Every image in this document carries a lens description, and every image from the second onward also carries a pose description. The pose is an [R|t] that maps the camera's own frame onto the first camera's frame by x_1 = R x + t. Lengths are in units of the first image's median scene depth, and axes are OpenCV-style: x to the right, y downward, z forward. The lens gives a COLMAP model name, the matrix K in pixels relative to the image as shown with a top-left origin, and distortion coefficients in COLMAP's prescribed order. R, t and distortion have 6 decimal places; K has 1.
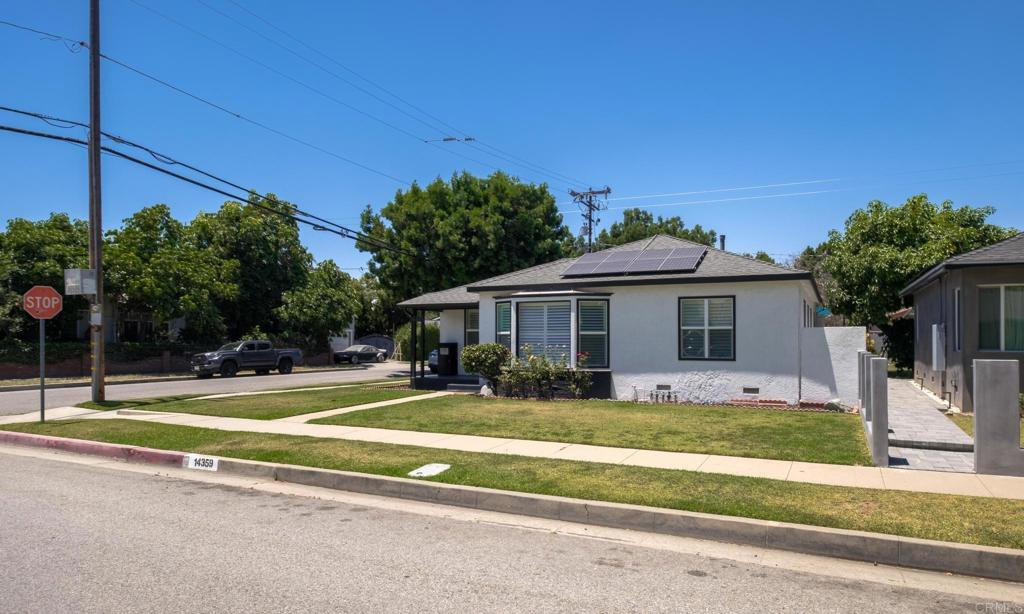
lens RADIAL K [[700.8, 0, 513.7], [0, 700.8, 332.4], [0, 0, 1]] dist [-0.010435, -0.000307]
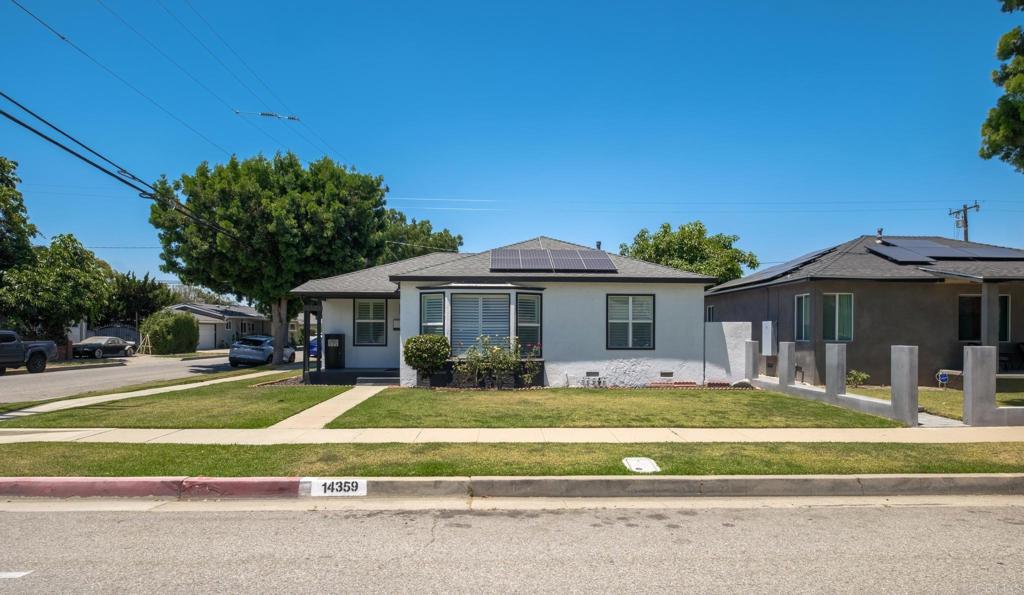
lens RADIAL K [[628.9, 0, 541.2], [0, 628.9, 331.0], [0, 0, 1]] dist [-0.009389, 0.000893]
pose [[0.861765, 0.004704, 0.507286, -0.354903], [-0.009260, 0.999936, 0.006457, 0.003849], [-0.507223, -0.010262, 0.861753, 0.168156]]
